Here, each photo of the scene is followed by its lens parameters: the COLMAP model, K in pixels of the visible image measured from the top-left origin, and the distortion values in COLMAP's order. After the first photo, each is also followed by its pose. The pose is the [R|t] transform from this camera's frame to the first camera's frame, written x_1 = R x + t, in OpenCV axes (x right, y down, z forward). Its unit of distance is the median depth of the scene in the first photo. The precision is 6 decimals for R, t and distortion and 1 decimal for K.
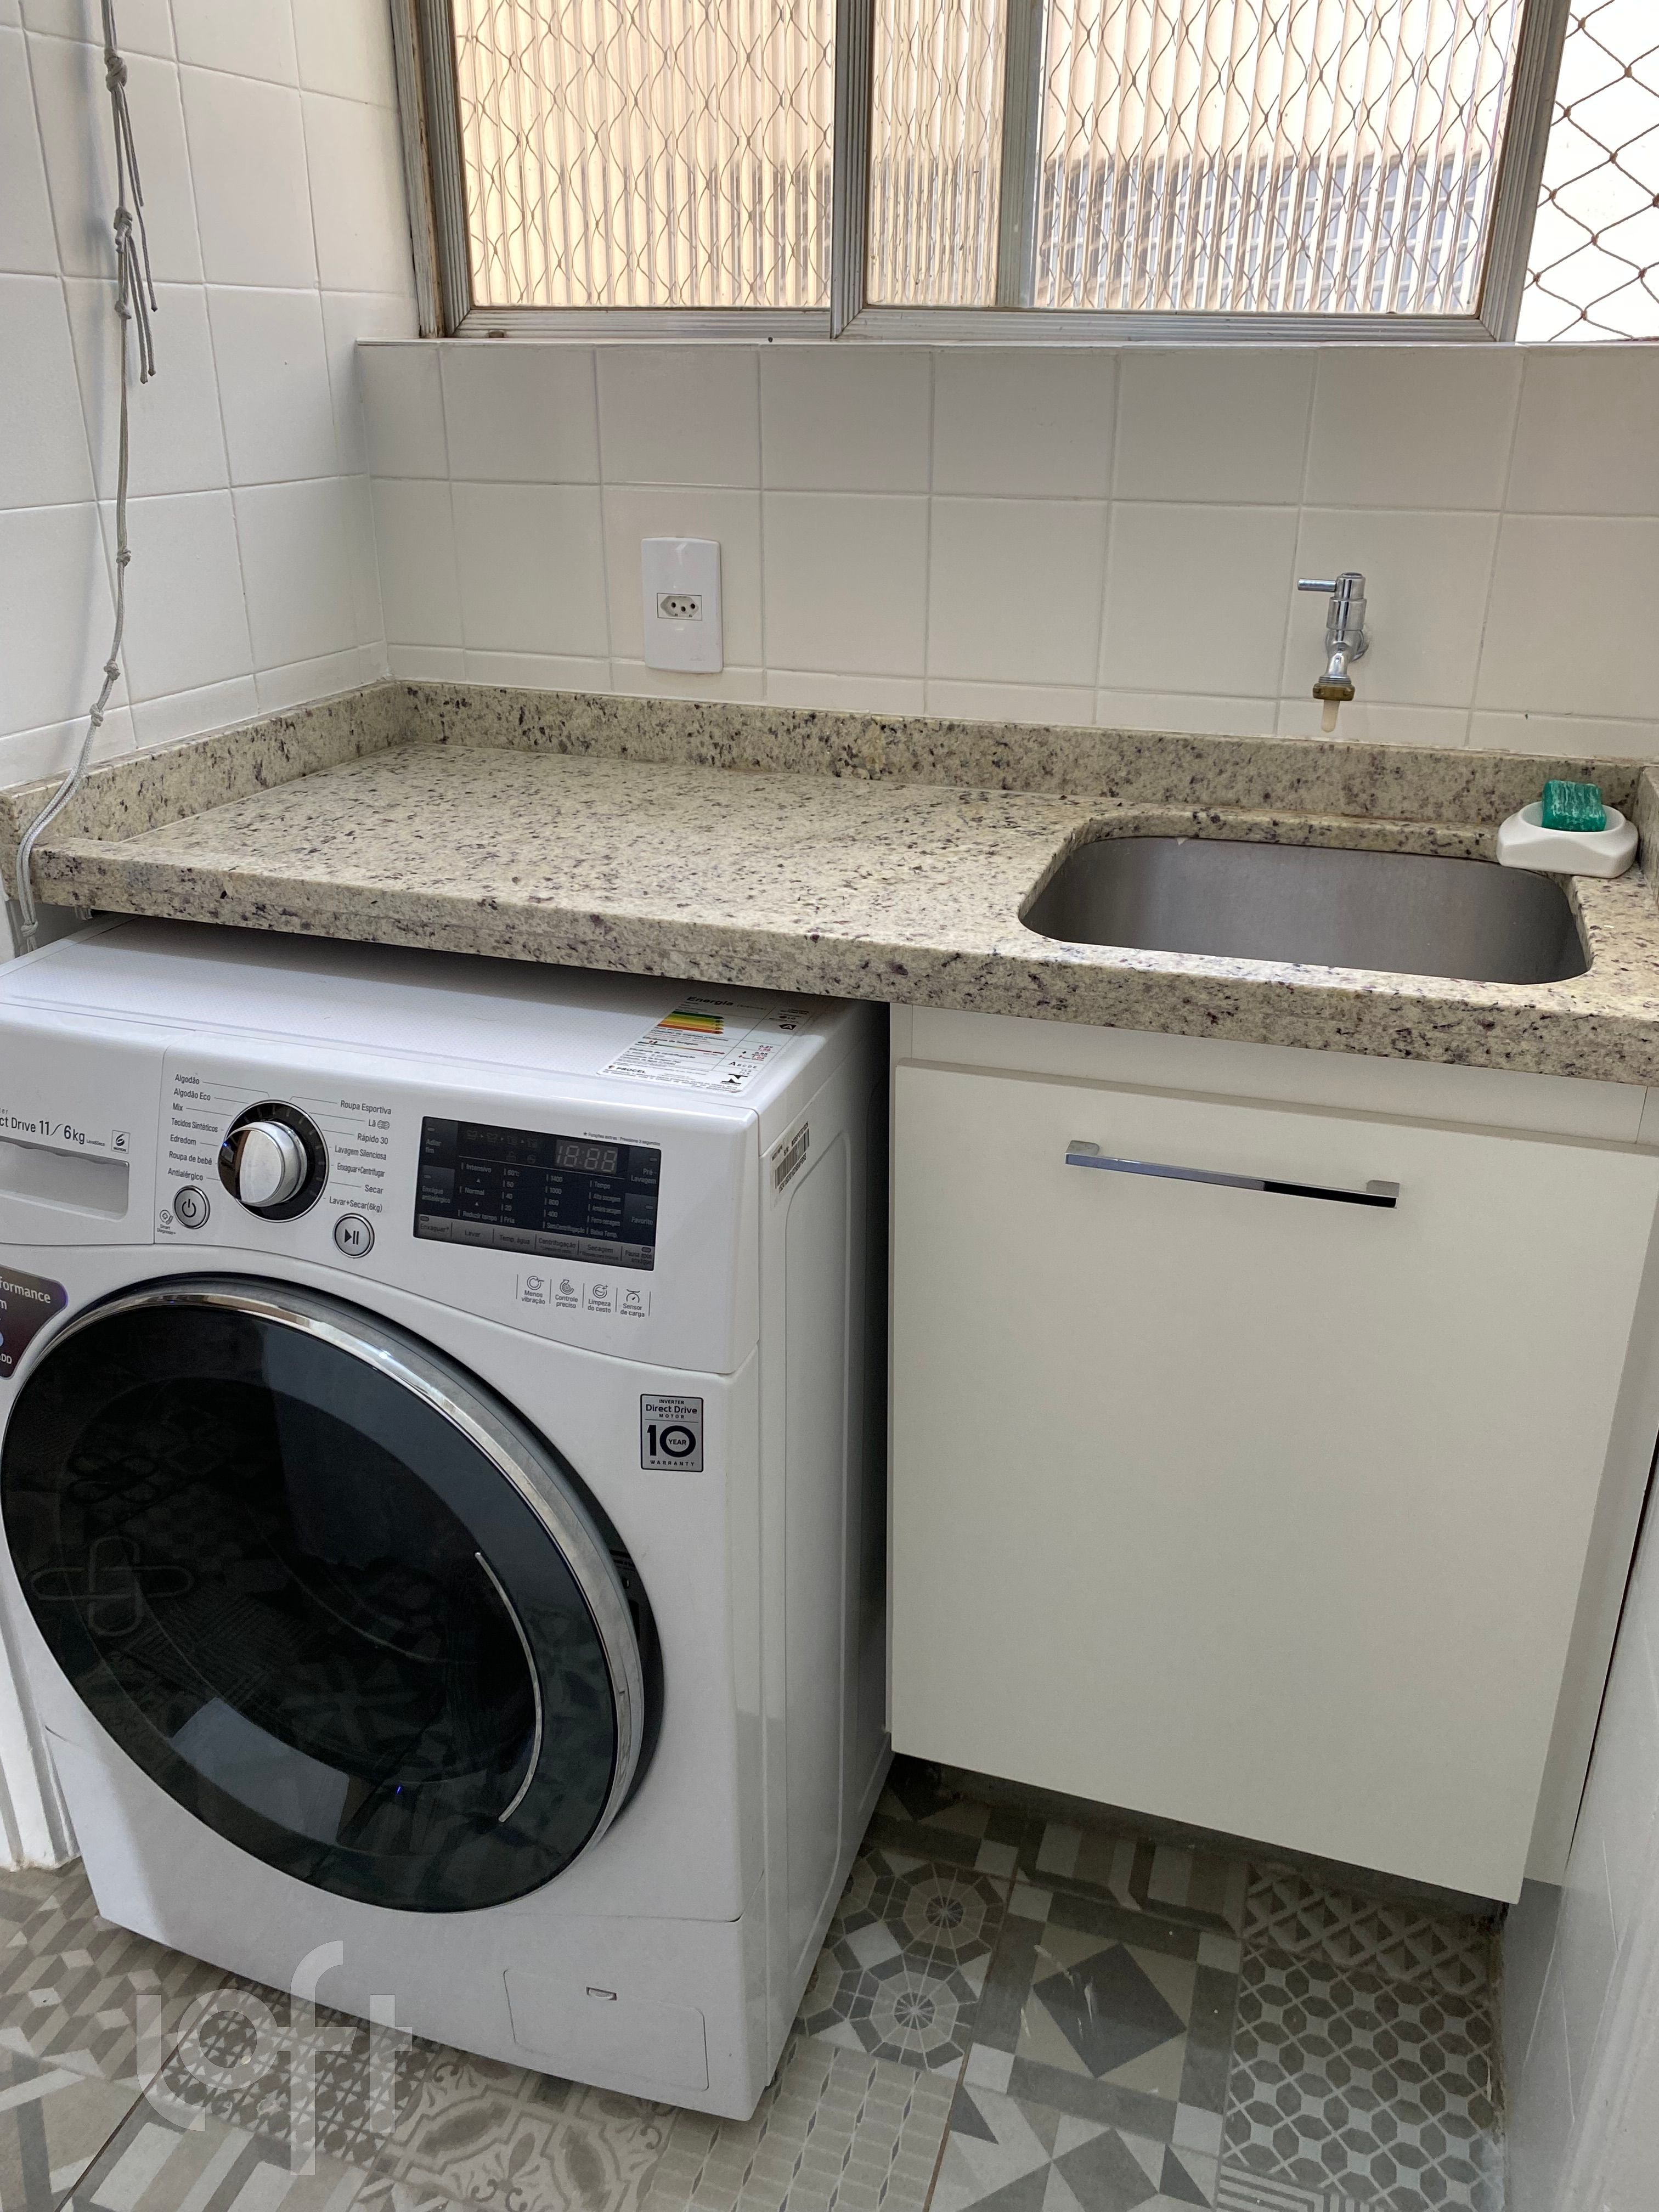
lens RADIAL K [[1712.2, 0, 836.4], [0, 1712.2, 1112.6], [0, 0, 1]] dist [0.032024, -0.026227]
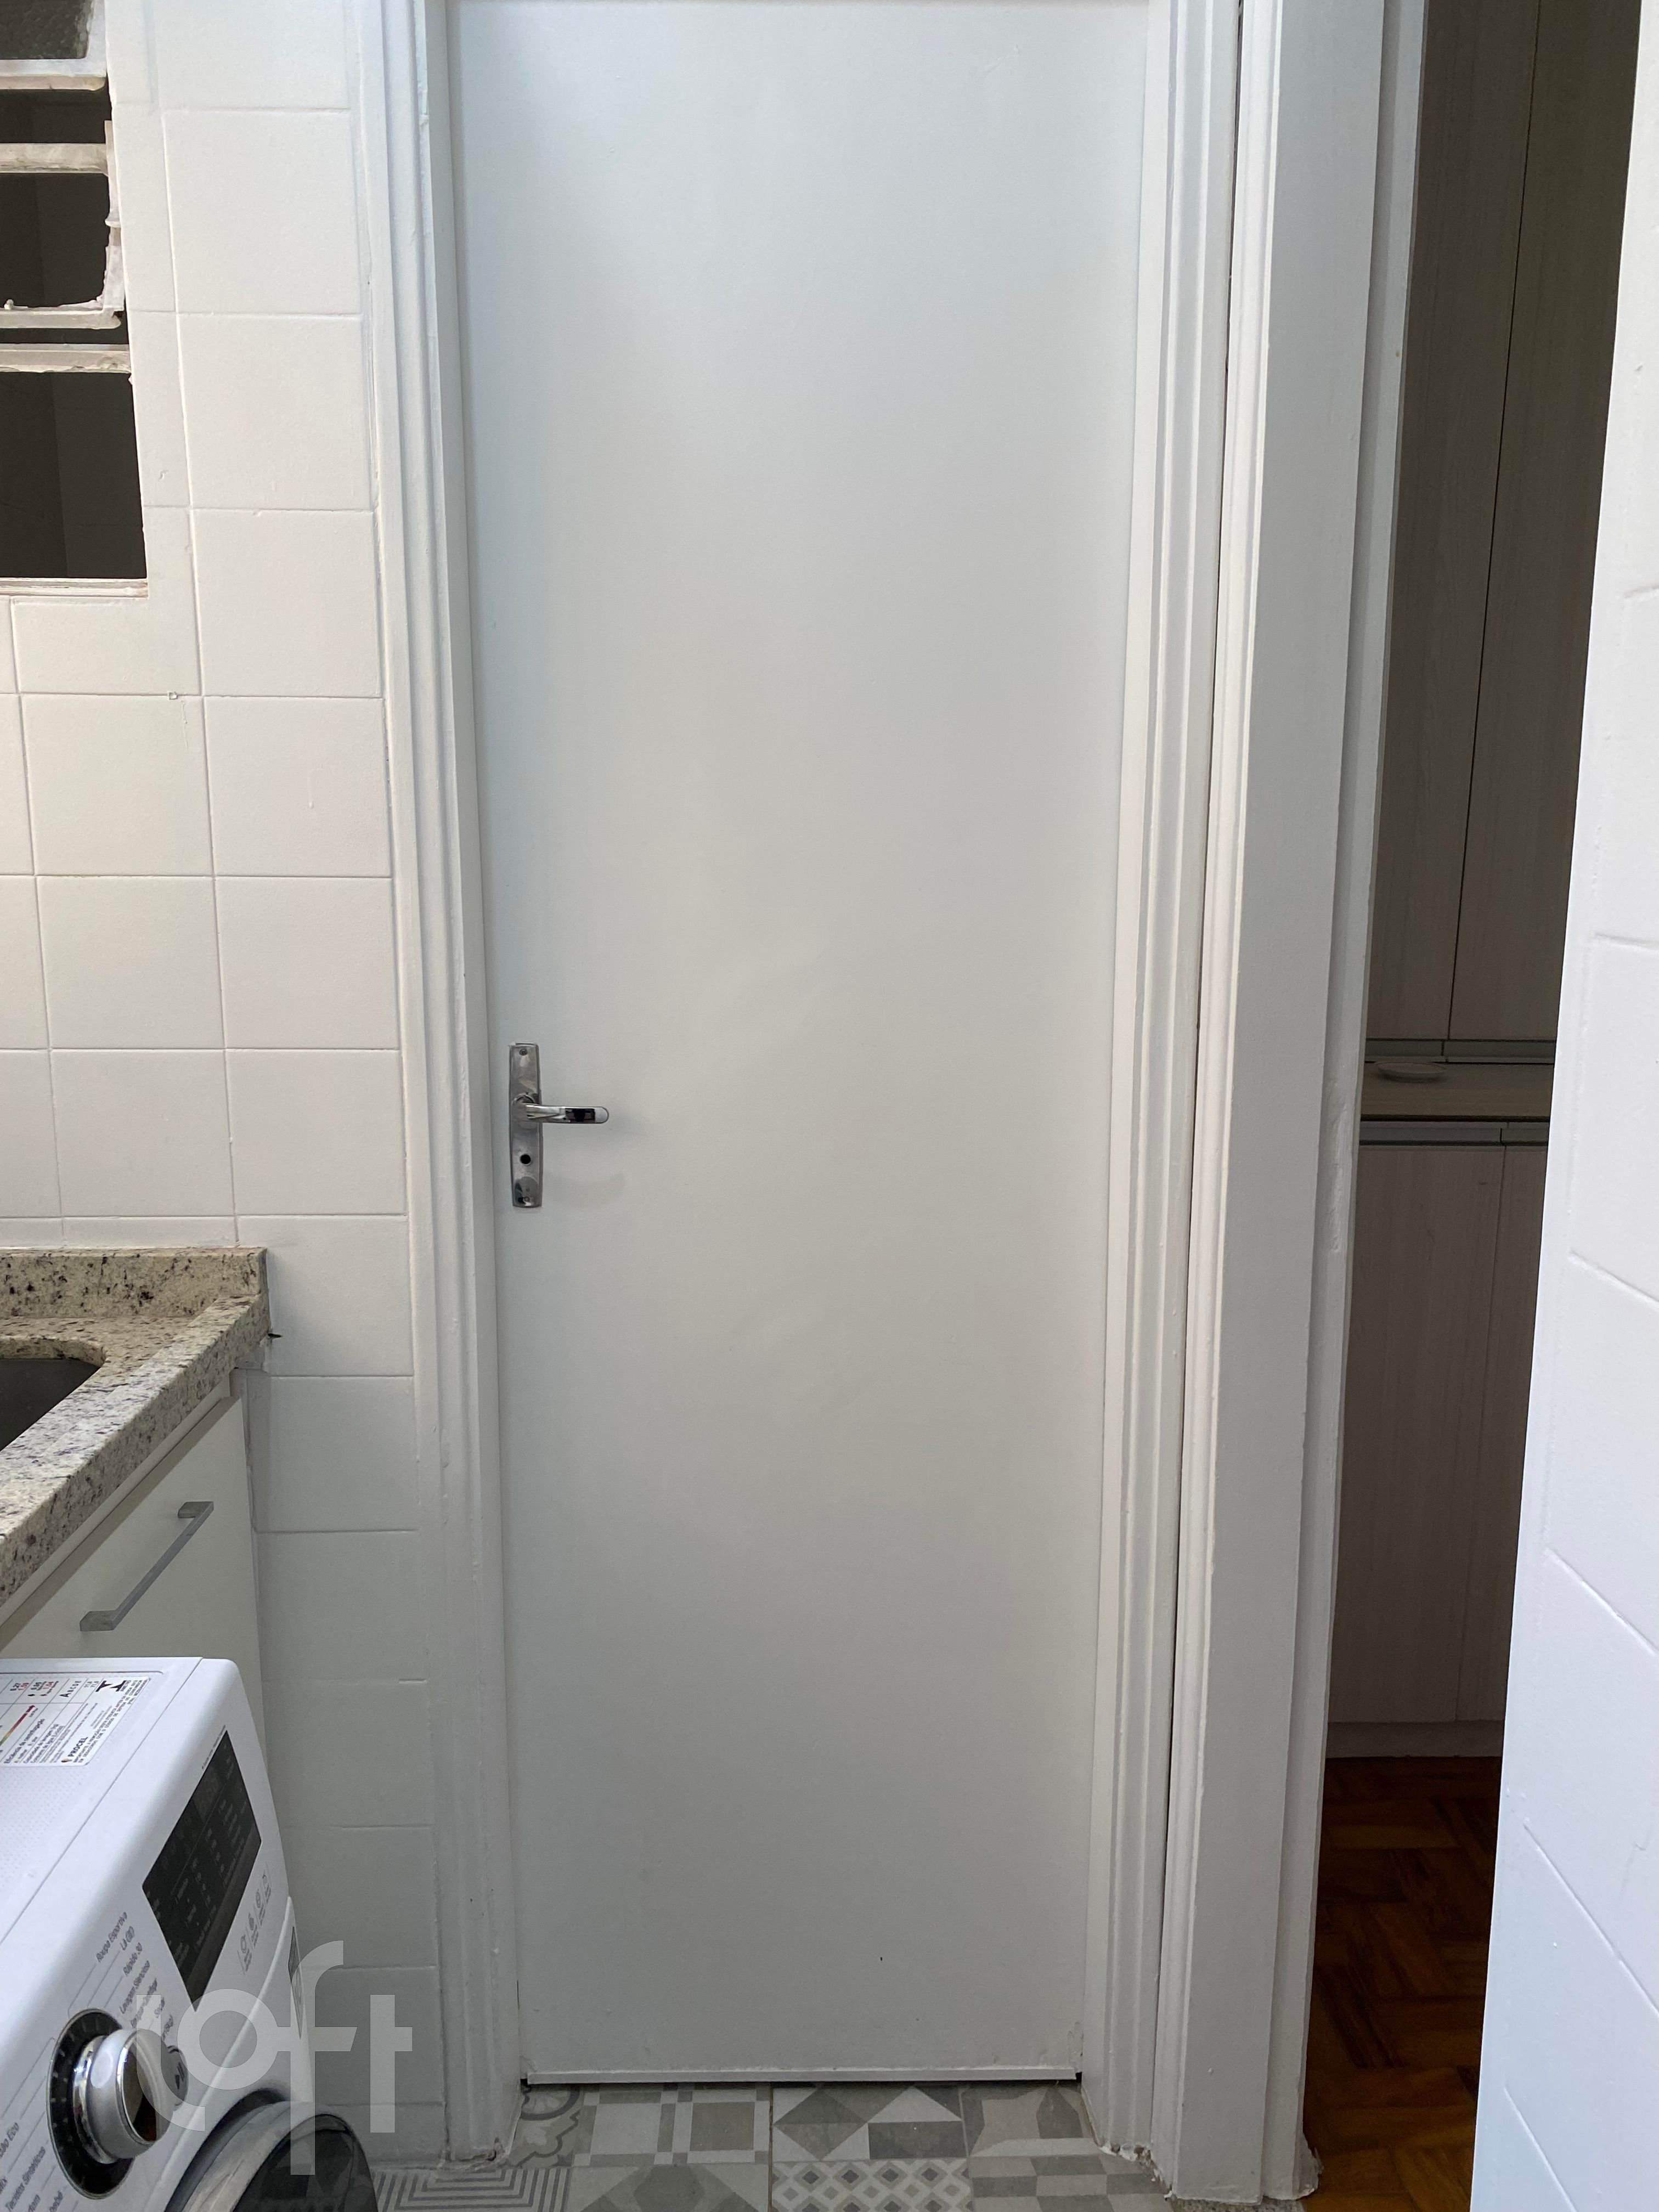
lens RADIAL K [[1712.2, 0, 836.4], [0, 1712.2, 1112.6], [0, 0, 1]] dist [0.032024, -0.026227]
pose [[-0.318337, -0.171244, 0.932382, -1.039222], [0.385894, 0.874962, 0.292452, -0.427454], [-0.865880, 0.452899, -0.212450, 0.724919]]
